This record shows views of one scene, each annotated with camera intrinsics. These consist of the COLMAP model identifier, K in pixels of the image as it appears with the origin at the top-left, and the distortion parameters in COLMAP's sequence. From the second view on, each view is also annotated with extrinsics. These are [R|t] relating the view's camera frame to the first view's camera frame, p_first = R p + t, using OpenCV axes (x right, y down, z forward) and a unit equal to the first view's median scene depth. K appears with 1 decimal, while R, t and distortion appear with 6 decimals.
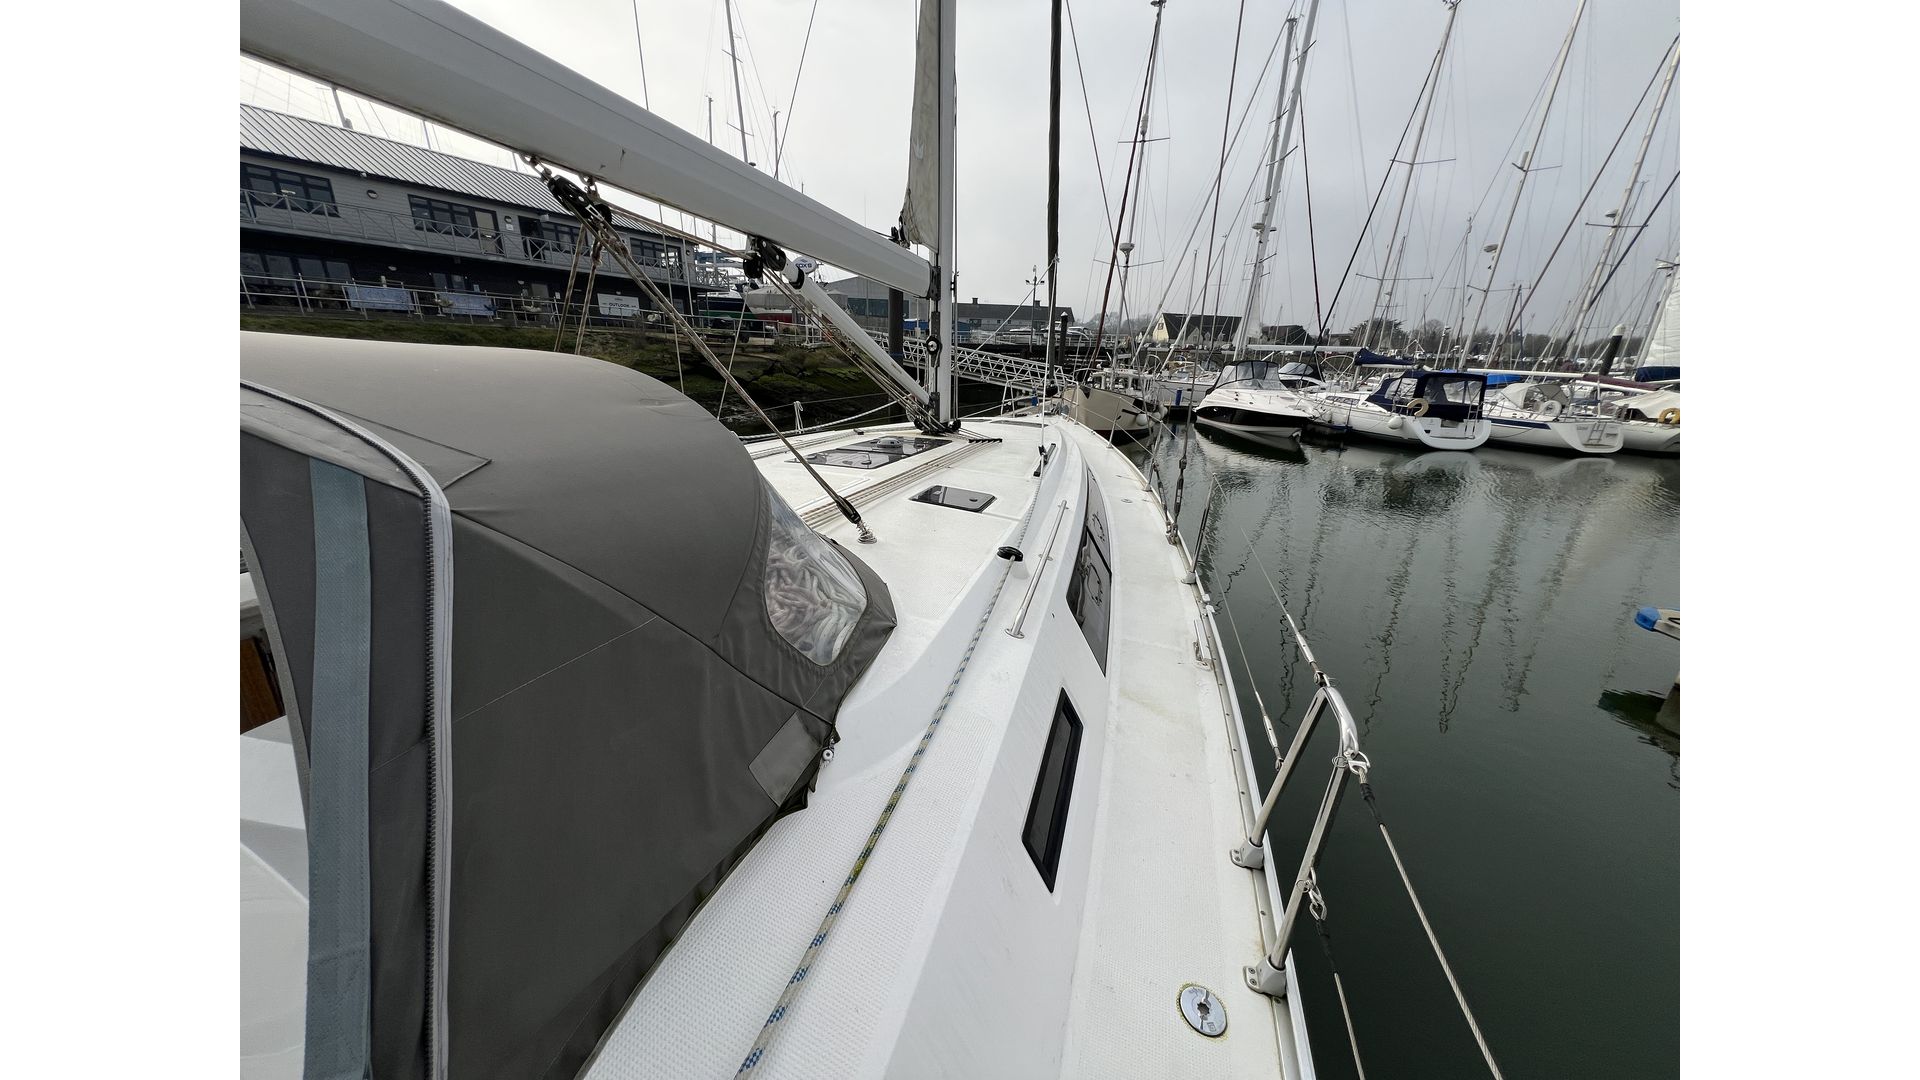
lens RADIAL K [[572.2, 0, 957.3], [0, 572.2, 540.9], [0, 0, 1]] dist [-0.000822, -0.000045]
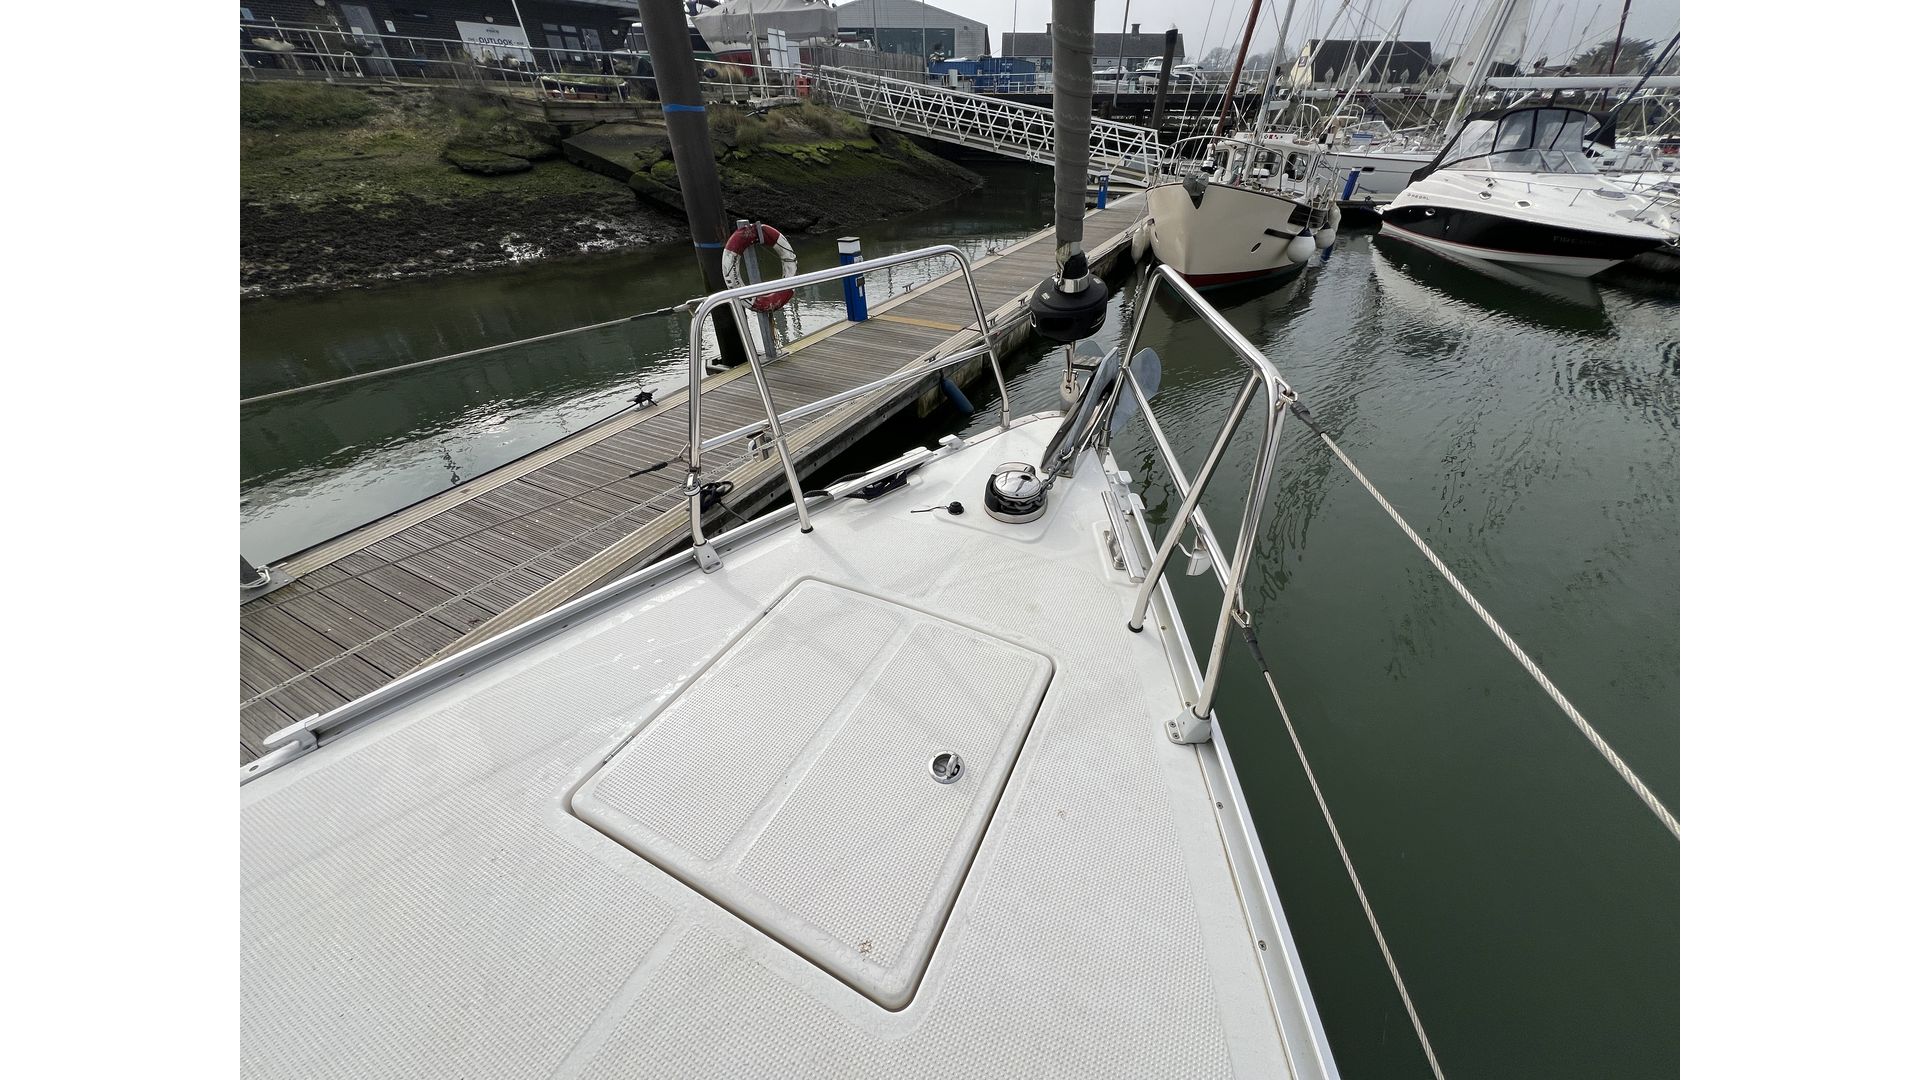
lens RADIAL K [[572.2, 0, 957.3], [0, 572.2, 540.9], [0, 0, 1]] dist [-0.000822, -0.000045]
pose [[0.993433, 0.046603, -0.104493, 0.066398], [-0.011000, 0.947958, 0.318205, -0.097472], [0.113884, -0.314966, 0.942246, 0.316629]]
